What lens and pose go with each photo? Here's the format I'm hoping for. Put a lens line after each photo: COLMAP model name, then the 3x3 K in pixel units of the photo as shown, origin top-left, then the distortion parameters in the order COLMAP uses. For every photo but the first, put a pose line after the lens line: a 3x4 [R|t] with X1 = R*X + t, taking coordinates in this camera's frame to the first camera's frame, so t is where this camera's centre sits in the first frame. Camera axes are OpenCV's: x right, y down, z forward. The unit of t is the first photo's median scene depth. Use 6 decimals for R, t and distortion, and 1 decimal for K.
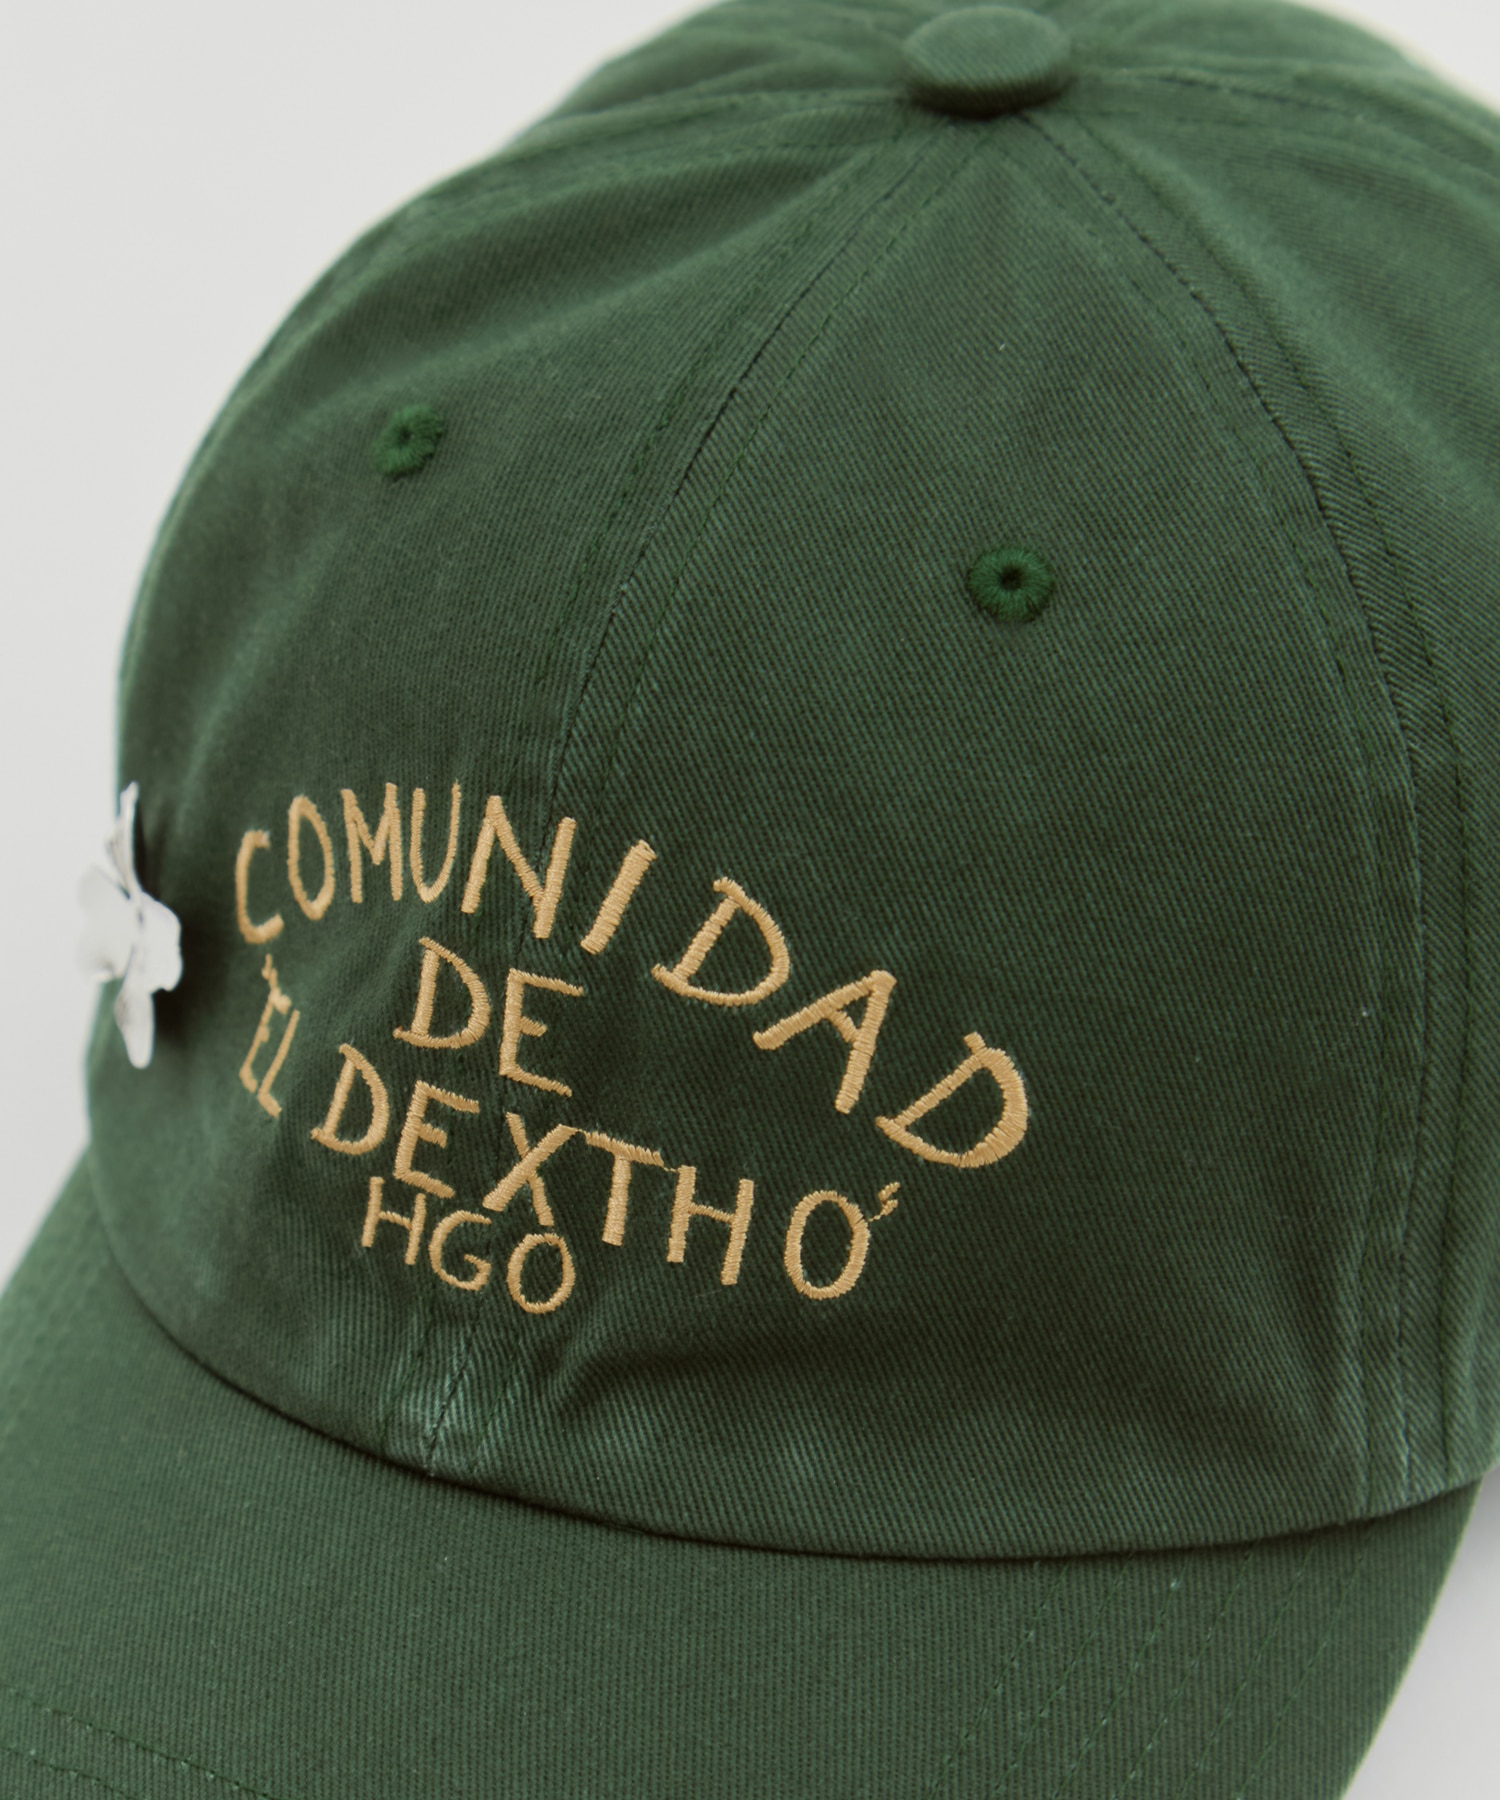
lens RADIAL K [[6567.4, 0, 608.9], [0, 6567.4, 1169.5], [0, 0, 1]] dist [0.151480, 1.657938]
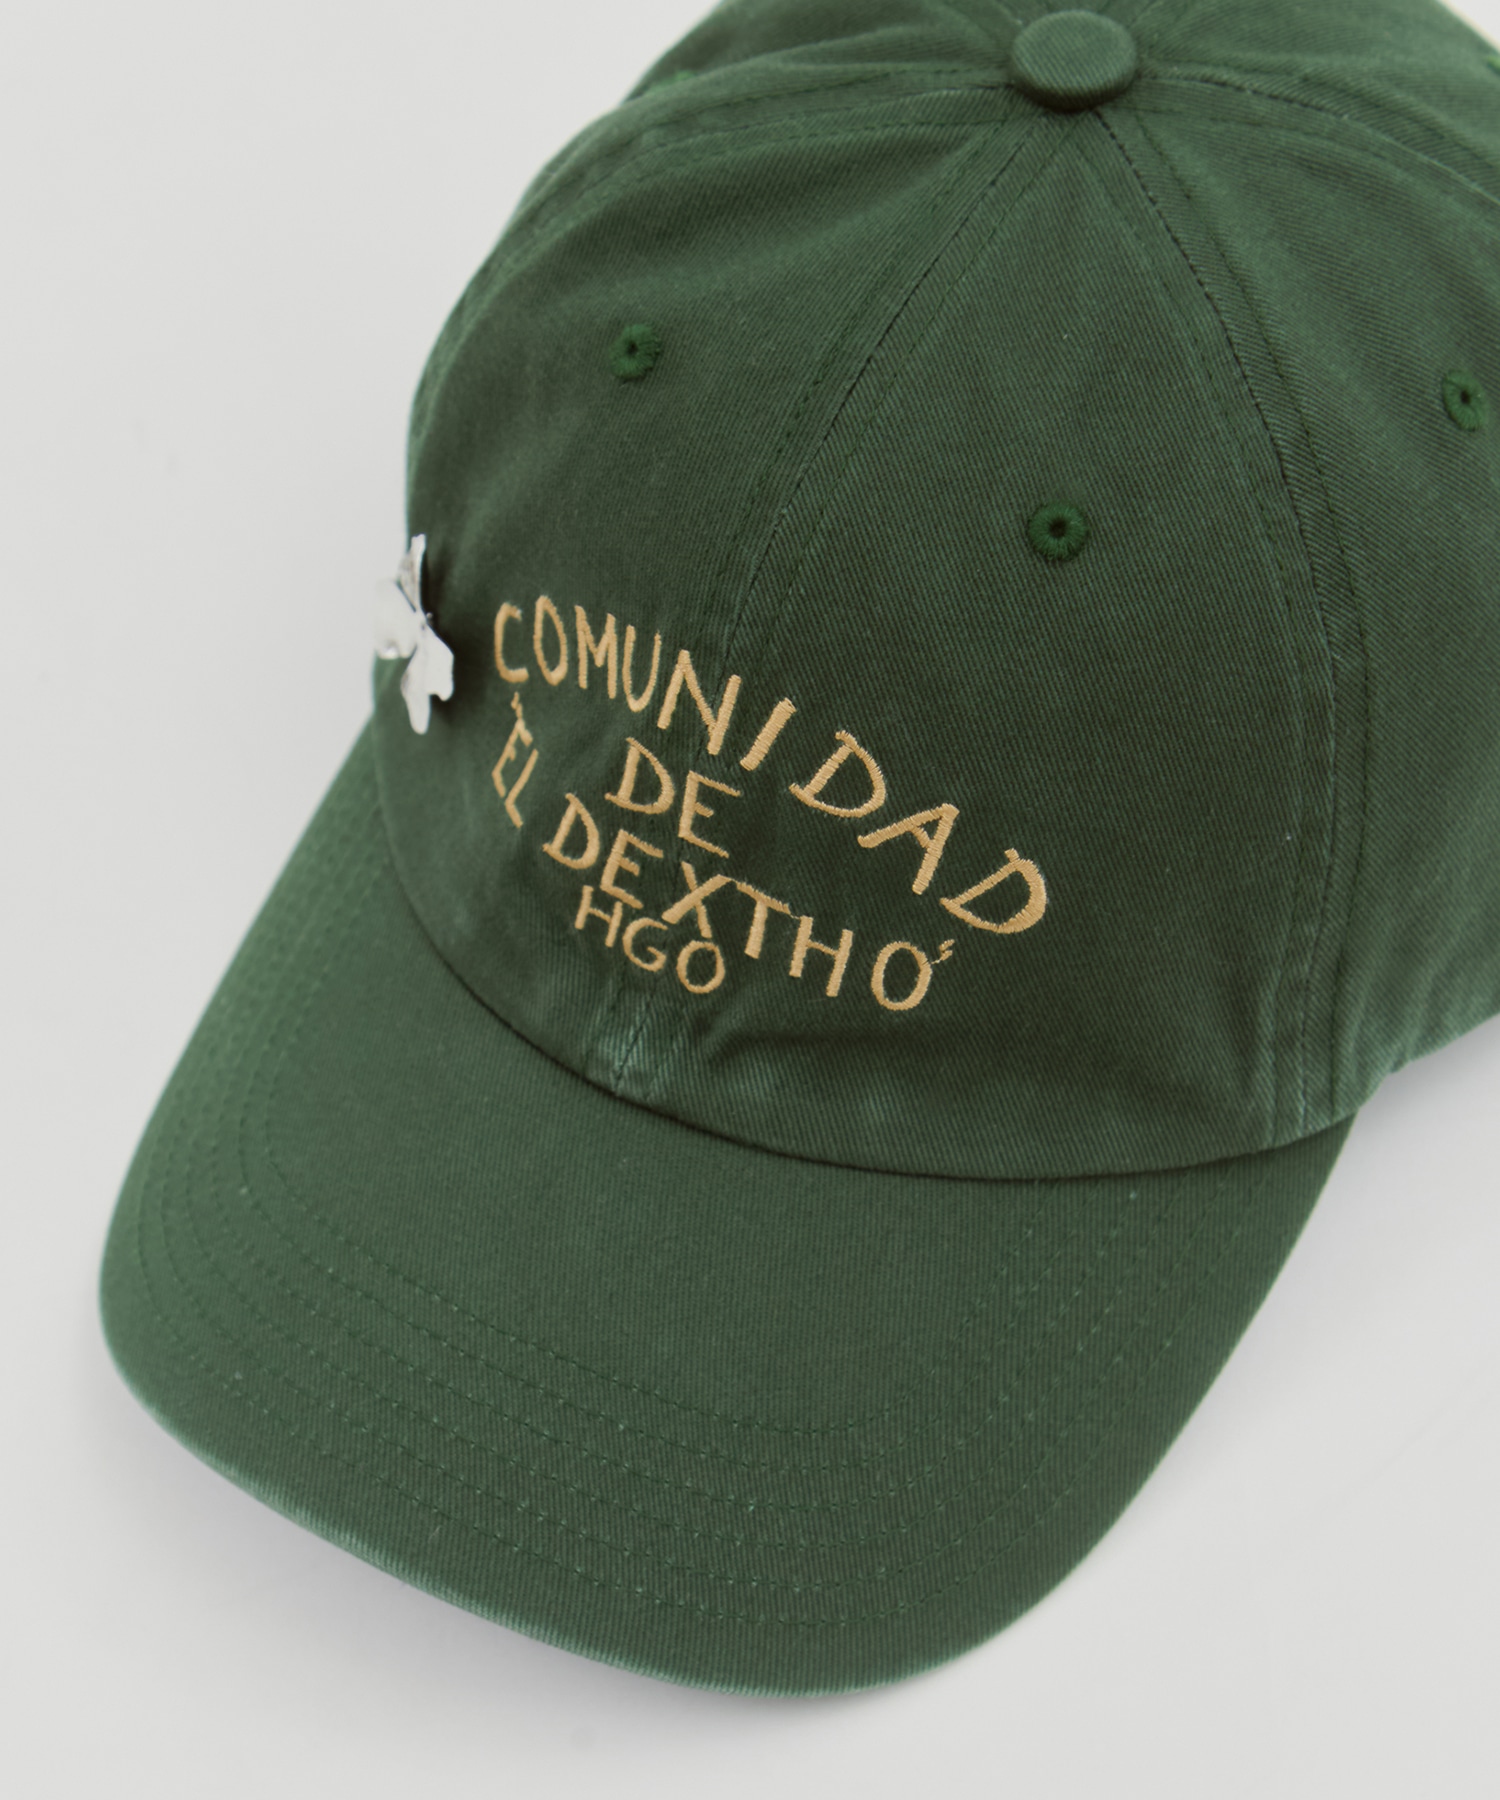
lens RADIAL K [[6899.8, 0, 750.0], [0, 6899.8, 900.0], [0, 0, 1]] dist [0.582910, -0.891964]
pose [[0.998679, 0.050886, 0.007185, -0.011207], [-0.051183, 0.972288, 0.228115, -0.339478], [0.004622, -0.228182, 0.973608, -0.451203]]
